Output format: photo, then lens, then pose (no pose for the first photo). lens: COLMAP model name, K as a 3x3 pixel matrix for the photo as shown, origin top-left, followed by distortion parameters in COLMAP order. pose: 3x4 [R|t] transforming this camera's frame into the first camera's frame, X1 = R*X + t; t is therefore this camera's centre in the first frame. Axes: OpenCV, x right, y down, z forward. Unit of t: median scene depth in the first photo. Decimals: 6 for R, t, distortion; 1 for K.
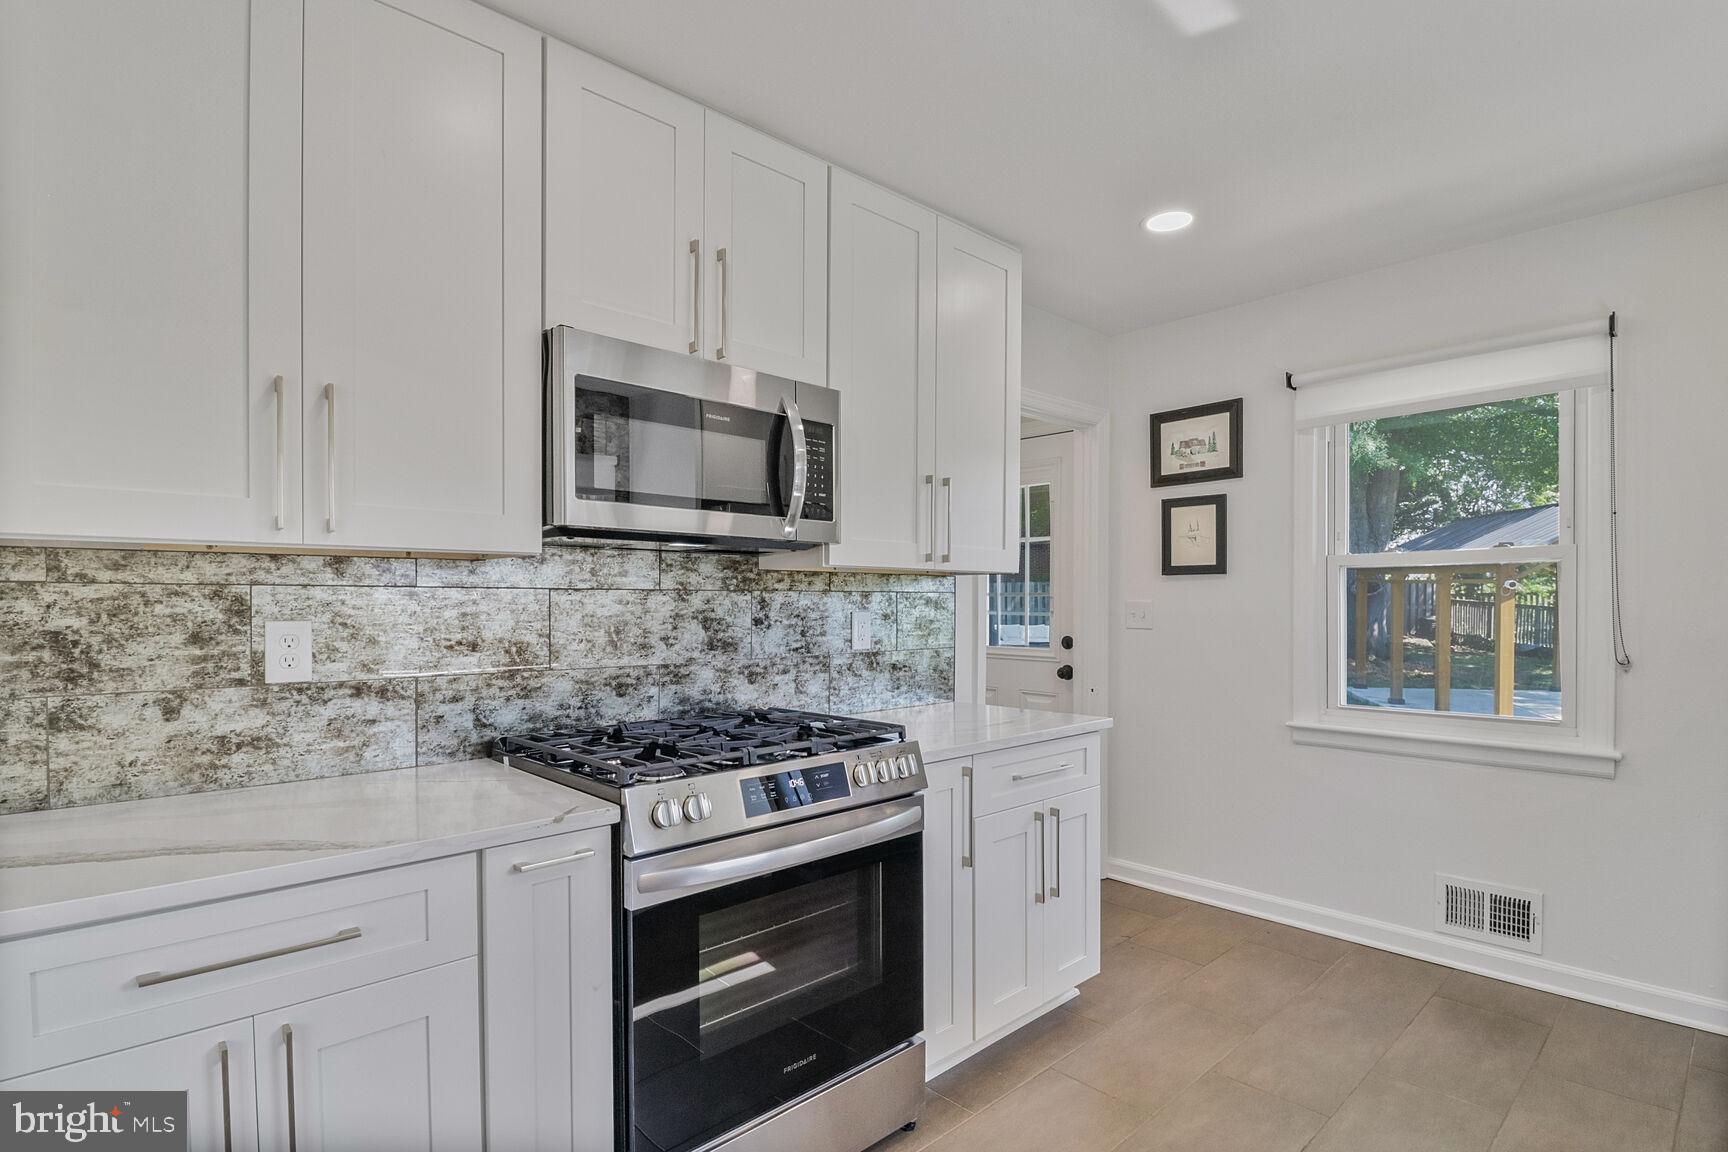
lens RADIAL K [[872.1, 0, 822.8], [0, 872.1, 614.1], [0, 0, 1]] dist [-0.003390, -0.010819]
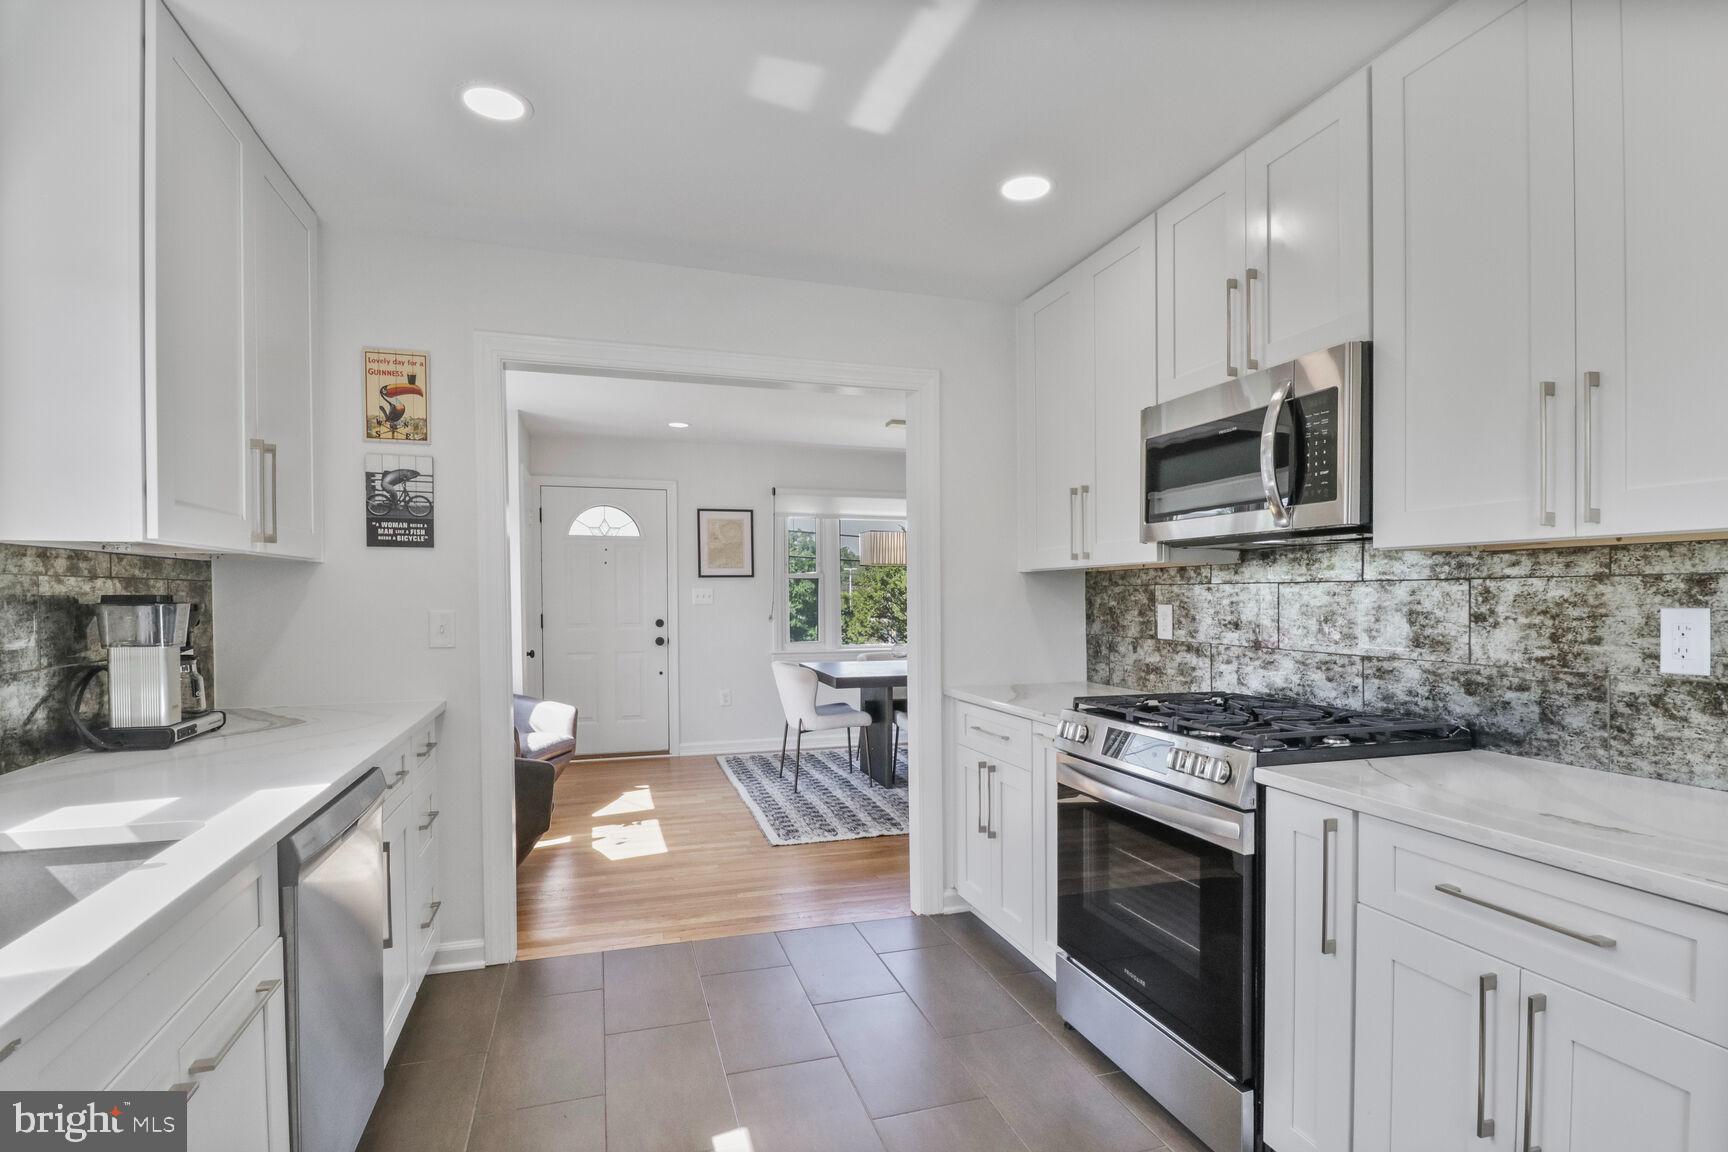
lens RADIAL K [[872.1, 0, 926.0], [0, 872.1, 607.7], [0, 0, 1]] dist [-0.003390, -0.010819]
pose [[-0.371752, 0.020474, -0.928106, 0.894967], [-0.001180, 0.999746, 0.022527, -0.018677], [0.928331, 0.009470, -0.371634, 0.880151]]
